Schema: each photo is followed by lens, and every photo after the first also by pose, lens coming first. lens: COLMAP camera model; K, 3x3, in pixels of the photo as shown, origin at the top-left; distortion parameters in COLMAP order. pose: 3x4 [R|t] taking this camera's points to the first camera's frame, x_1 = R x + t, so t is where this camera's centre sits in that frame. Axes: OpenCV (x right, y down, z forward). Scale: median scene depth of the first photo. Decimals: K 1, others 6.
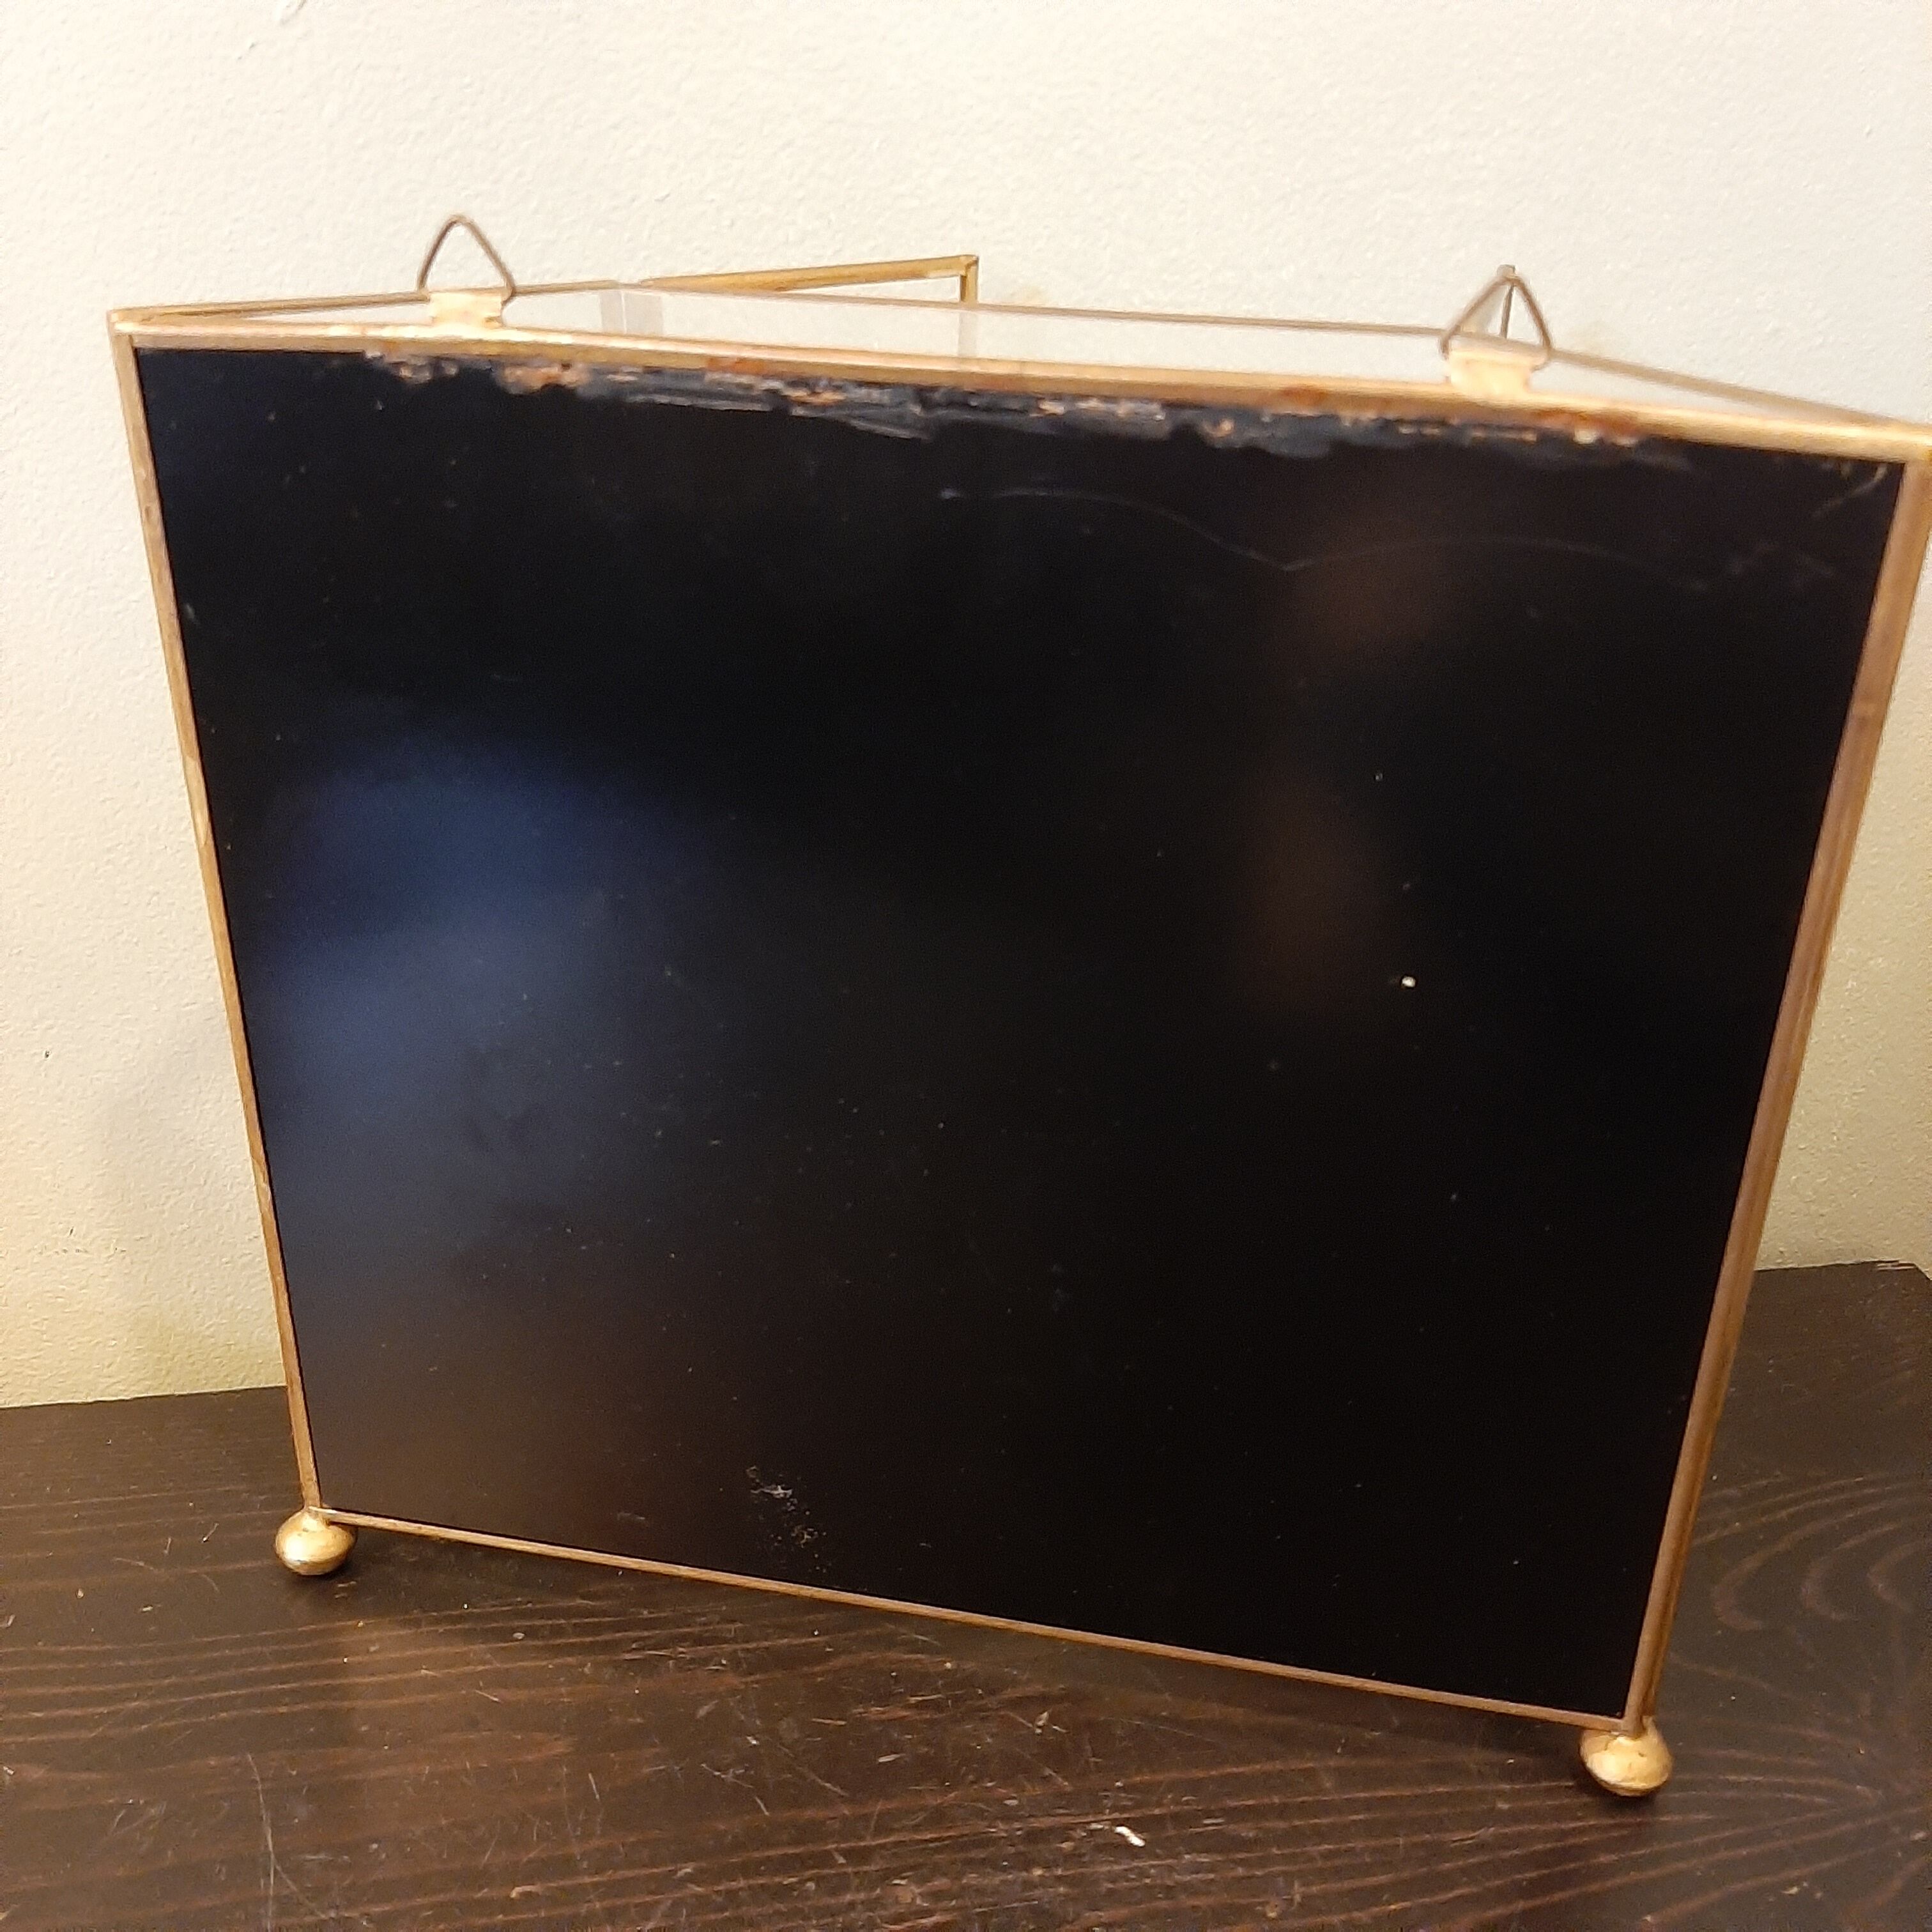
lens RADIAL K [[2029.8, 0, 1007.5], [0, 2029.8, 966.3], [0, 0, 1]] dist [0.032720, -0.087463]
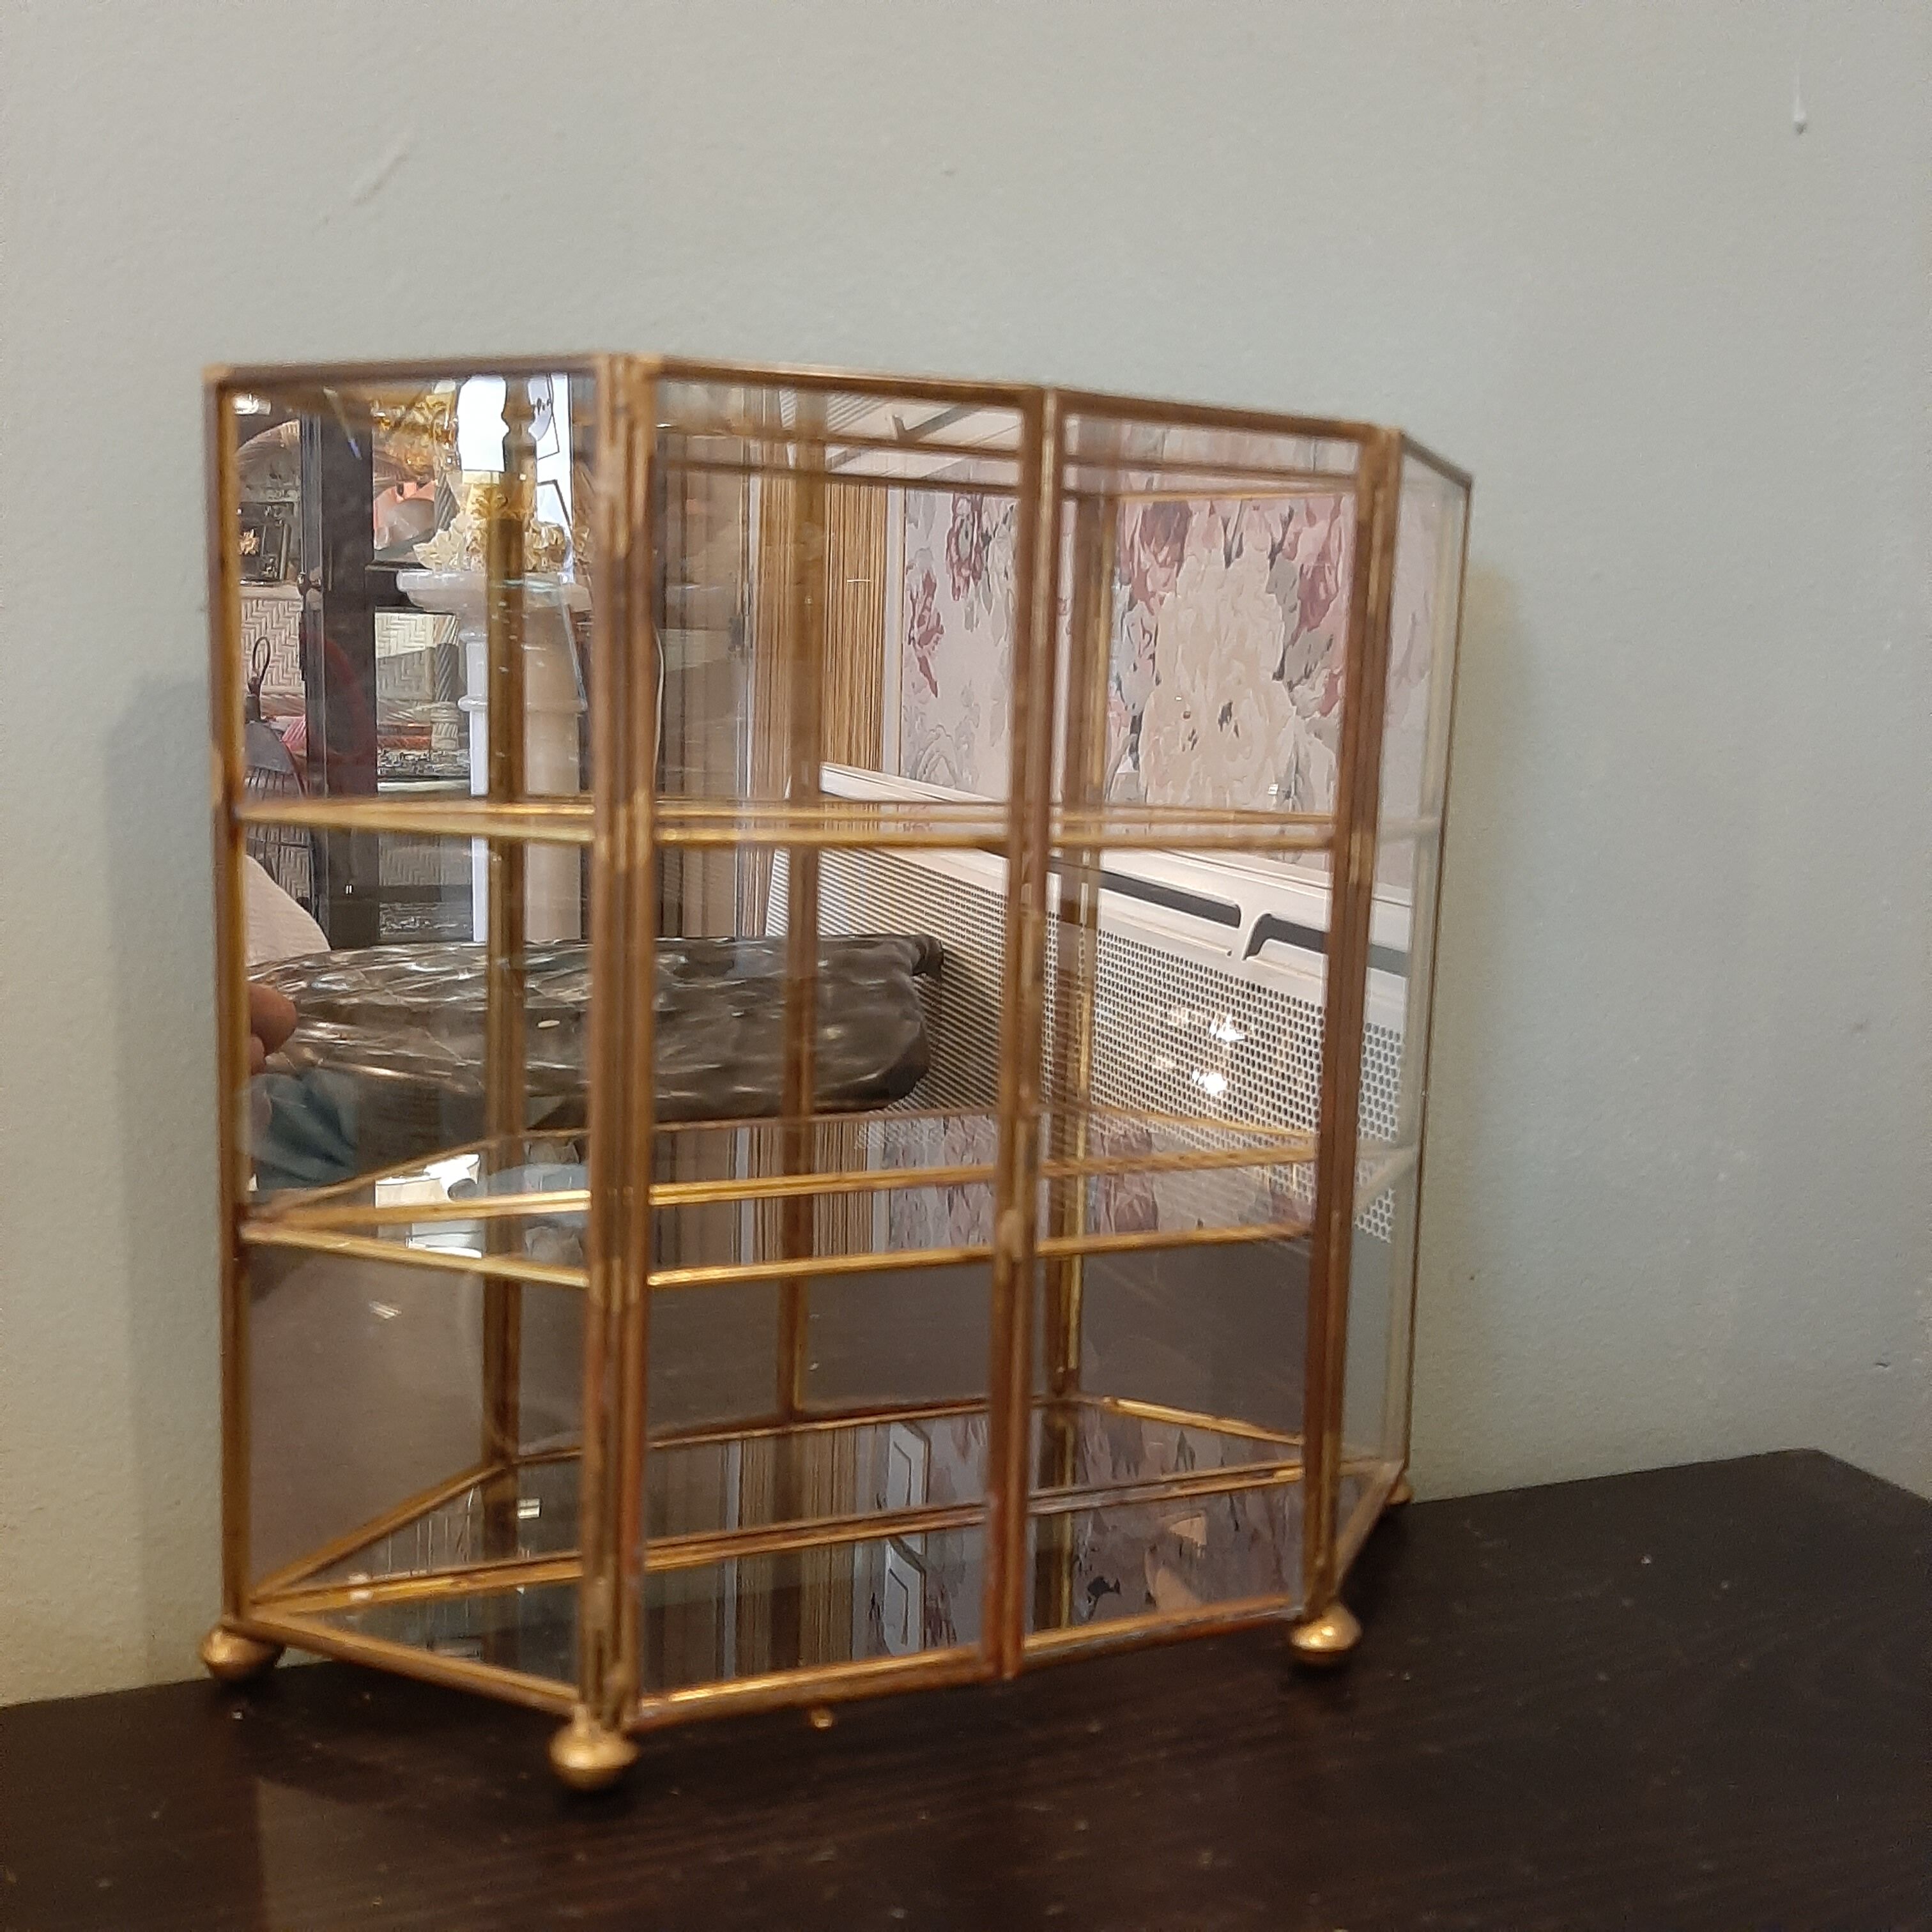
lens RADIAL K [[1970.5, 0, 1020.8], [0, 1970.5, 976.0], [0, 0, 1]] dist [0.018738, 0.000088]
pose [[0.972952, -0.025771, 0.229566, -0.249731], [0.098871, 0.944594, -0.312996, 0.268357], [-0.208780, 0.327227, 0.921593, 0.090479]]
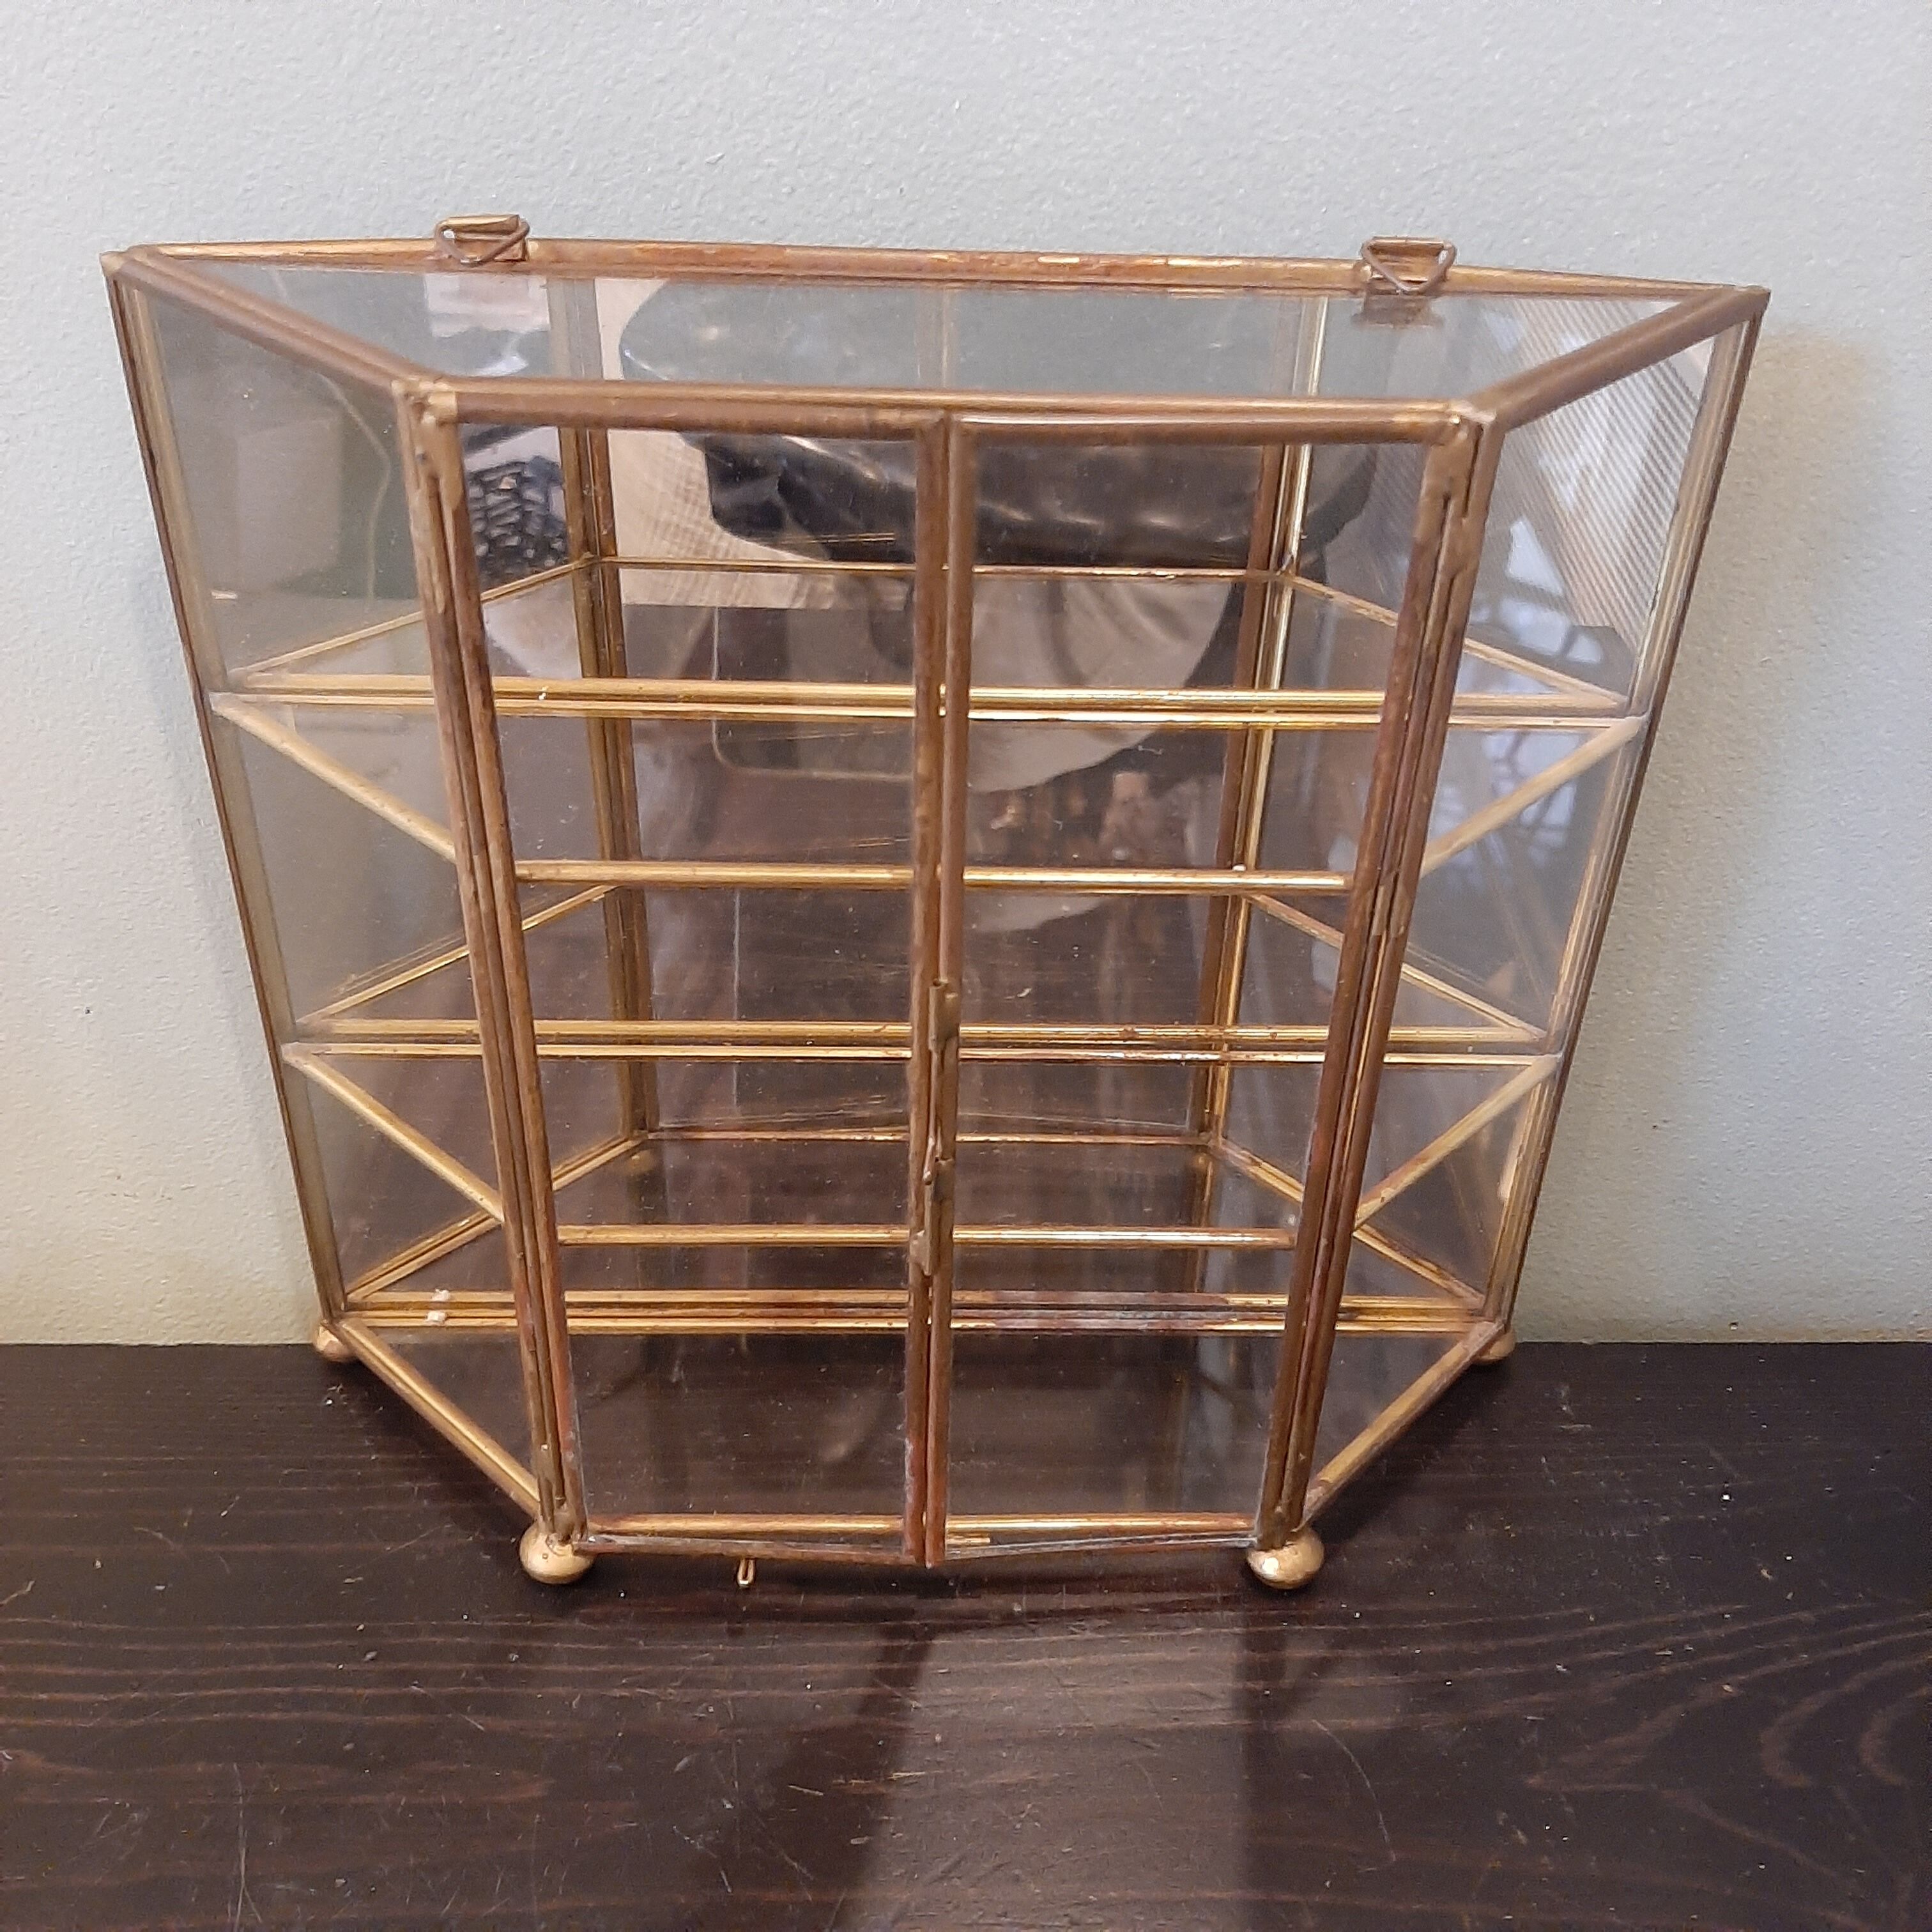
lens RADIAL K [[2038.3, 0, 1004.7], [0, 2038.3, 975.3], [0, 0, 1]] dist [0.029215, -0.087729]
pose [[0.991914, 0.077752, -0.100304, 0.074498], [-0.064294, 0.989289, 0.131051, -0.151143], [0.109419, -0.123543, 0.986288, 0.087818]]
